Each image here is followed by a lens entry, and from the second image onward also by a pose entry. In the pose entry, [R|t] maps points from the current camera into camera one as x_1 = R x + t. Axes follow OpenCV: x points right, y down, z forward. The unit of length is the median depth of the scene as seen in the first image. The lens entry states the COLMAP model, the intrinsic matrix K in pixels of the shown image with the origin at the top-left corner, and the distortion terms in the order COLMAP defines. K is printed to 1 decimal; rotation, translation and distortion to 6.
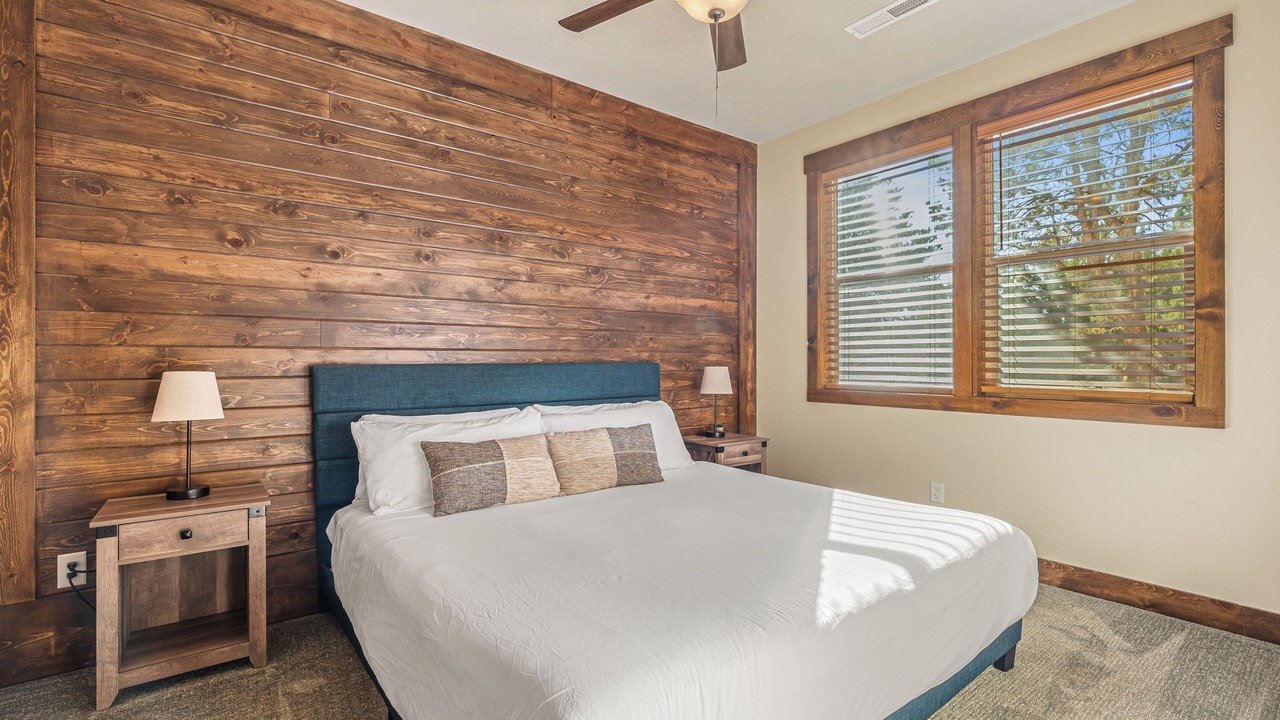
lens RADIAL K [[545.1, 0, 643.5], [0, 545.1, 357.4], [0, 0, 1]] dist [0.001583, 0.000416]
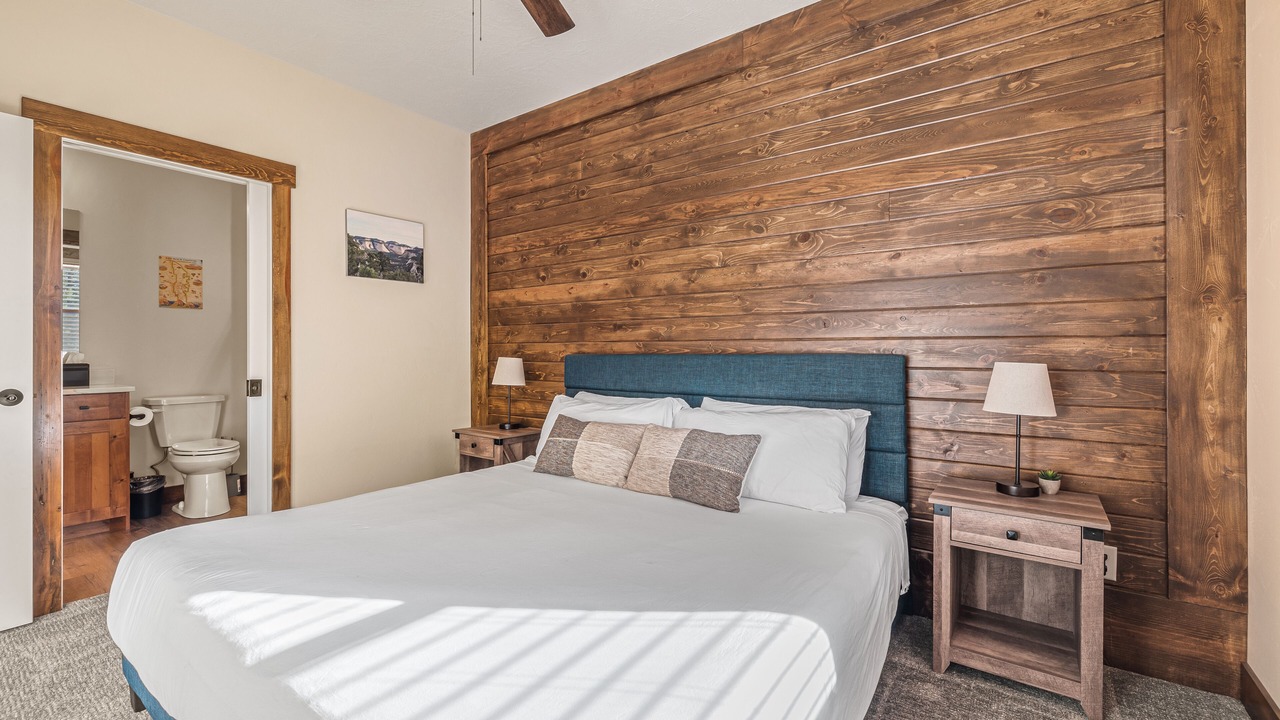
lens RADIAL K [[545.1, 0, 643.5], [0, 545.1, 357.4], [0, 0, 1]] dist [0.001583, 0.000416]
pose [[0.294723, 0.006992, -0.955557, 0.666368], [0.000242, 0.999973, 0.007392, 0.009994], [0.955583, -0.002410, 0.294713, 0.604112]]
